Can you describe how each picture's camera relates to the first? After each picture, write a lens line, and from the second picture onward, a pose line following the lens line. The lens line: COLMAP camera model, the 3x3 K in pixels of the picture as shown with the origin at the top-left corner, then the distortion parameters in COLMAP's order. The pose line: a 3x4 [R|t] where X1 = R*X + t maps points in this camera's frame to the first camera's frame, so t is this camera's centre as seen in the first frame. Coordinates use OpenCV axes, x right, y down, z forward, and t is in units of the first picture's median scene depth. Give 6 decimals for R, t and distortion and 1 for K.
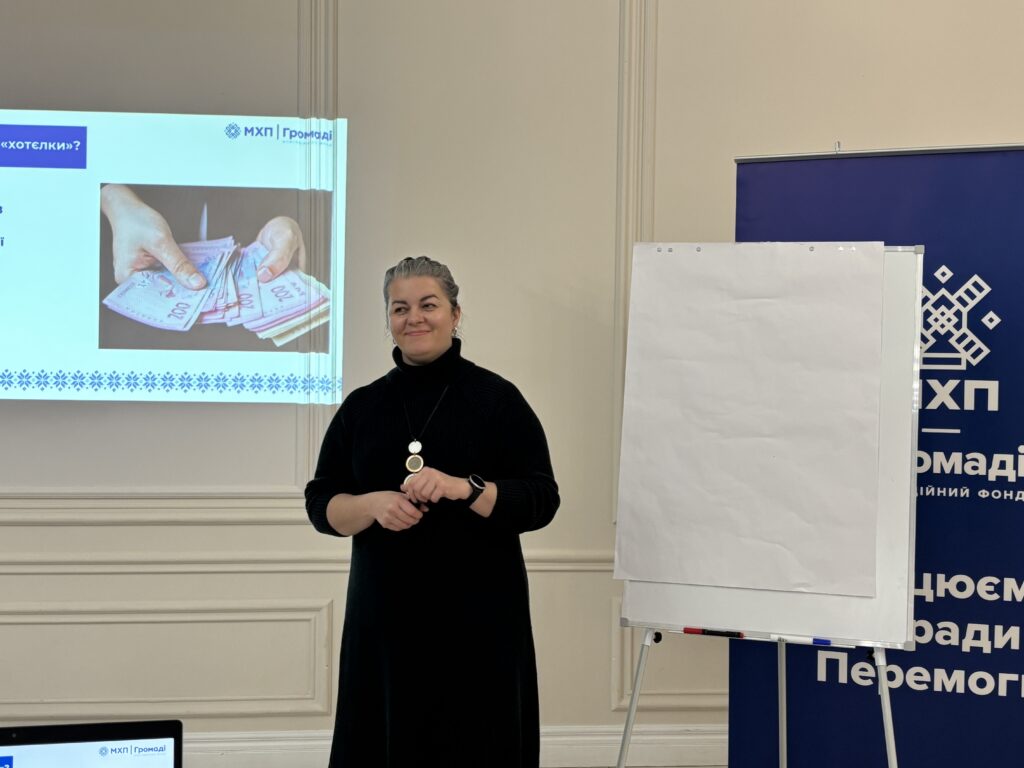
lens RADIAL K [[1385.7, 0, 508.3], [0, 1385.7, 389.7], [0, 0, 1]] dist [0.031895, 0.000000]
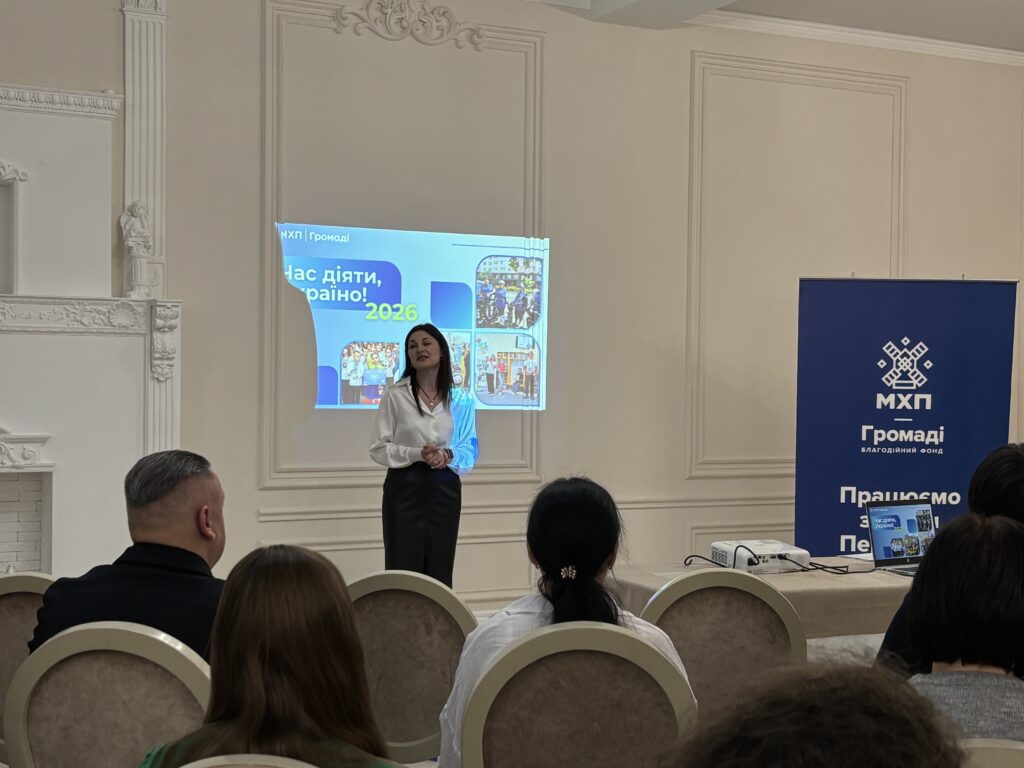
lens RADIAL K [[1541.0, 0, 510.6], [0, 1541.0, 388.5], [0, 0, 1]] dist [0.134338, 0.000000]
pose [[0.926543, -0.004081, 0.376167, -1.043573], [0.006553, 0.999965, -0.005290, -0.007029], [-0.376132, 0.007366, 0.926537, -0.847553]]
